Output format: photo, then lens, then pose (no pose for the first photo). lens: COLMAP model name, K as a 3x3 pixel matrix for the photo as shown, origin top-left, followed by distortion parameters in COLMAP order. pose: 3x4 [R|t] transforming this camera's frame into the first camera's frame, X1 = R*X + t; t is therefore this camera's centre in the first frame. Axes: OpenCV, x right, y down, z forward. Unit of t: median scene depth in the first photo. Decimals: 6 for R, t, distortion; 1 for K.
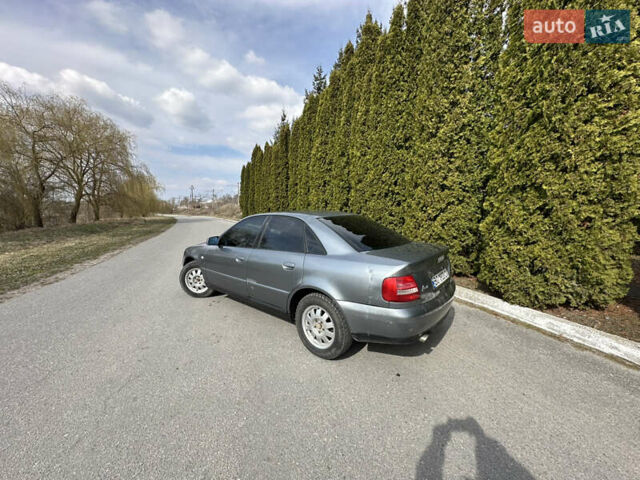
lens RADIAL K [[254.0, 0, 320.0], [0, 254.0, 240.0], [0, 0, 1]] dist [-0.000502, 0.000056]
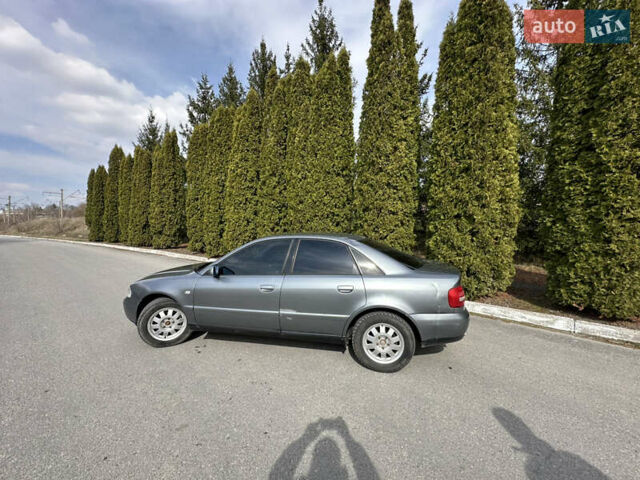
lens RADIAL K [[254.0, 0, 320.0], [0, 254.0, 240.0], [0, 0, 1]] dist [-0.000502, 0.000056]
pose [[0.877196, -0.019359, 0.479742, -0.428961], [0.050890, 0.997307, -0.052808, -0.027229], [-0.477427, 0.070737, 0.875819, 0.095059]]
